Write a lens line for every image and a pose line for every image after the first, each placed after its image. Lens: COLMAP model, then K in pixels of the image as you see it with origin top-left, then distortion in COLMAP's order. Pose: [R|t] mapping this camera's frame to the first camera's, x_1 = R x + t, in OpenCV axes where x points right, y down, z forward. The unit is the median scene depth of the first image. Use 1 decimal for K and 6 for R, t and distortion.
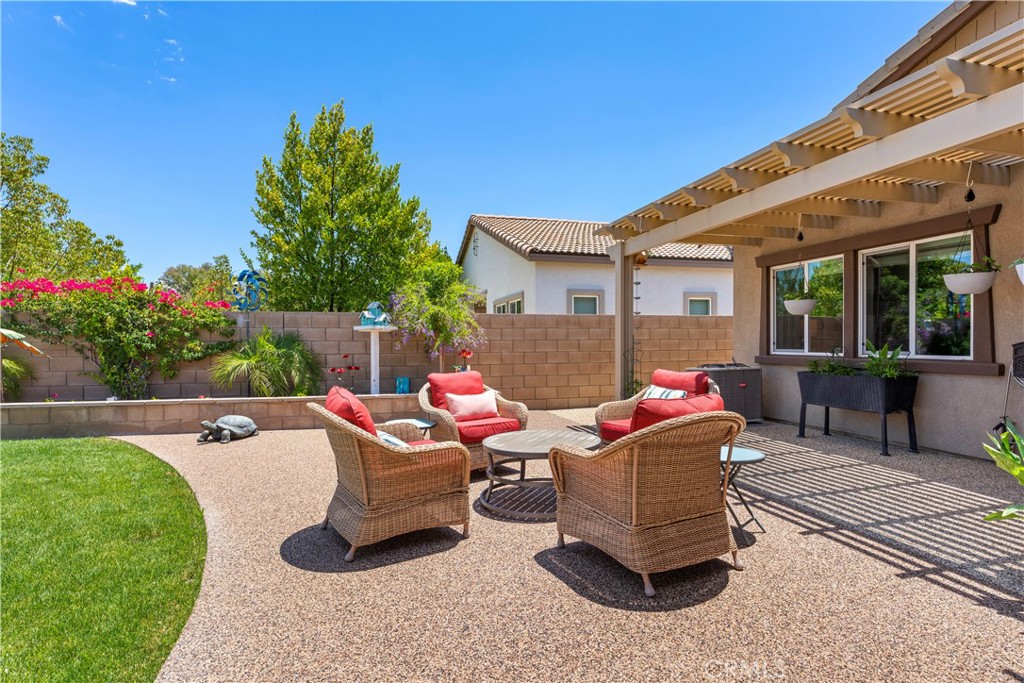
lens RADIAL K [[518.0, 0, 512.9], [0, 518.0, 338.9], [0, 0, 1]] dist [-0.000242, 0.000031]
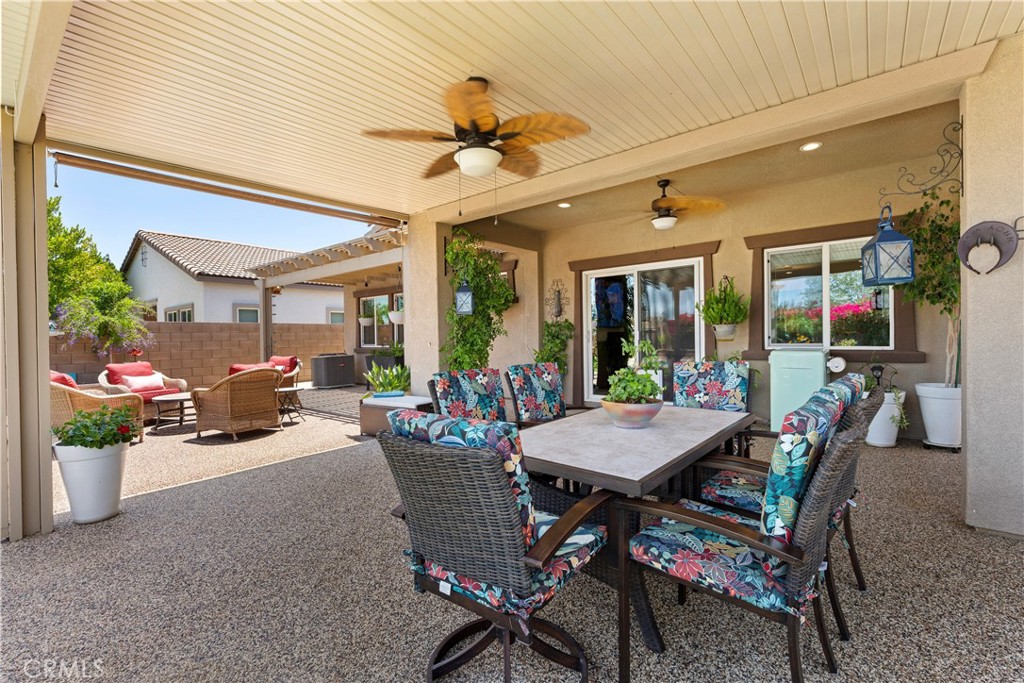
lens RADIAL K [[445.7, 0, 512.5], [0, 445.7, 339.3], [0, 0, 1]] dist [0.001034, 0.000307]
pose [[0.815803, -0.013119, 0.578181, 0.033075], [0.012145, 0.999911, 0.005550, 0.000171], [-0.578202, 0.002494, 0.815890, -0.461528]]
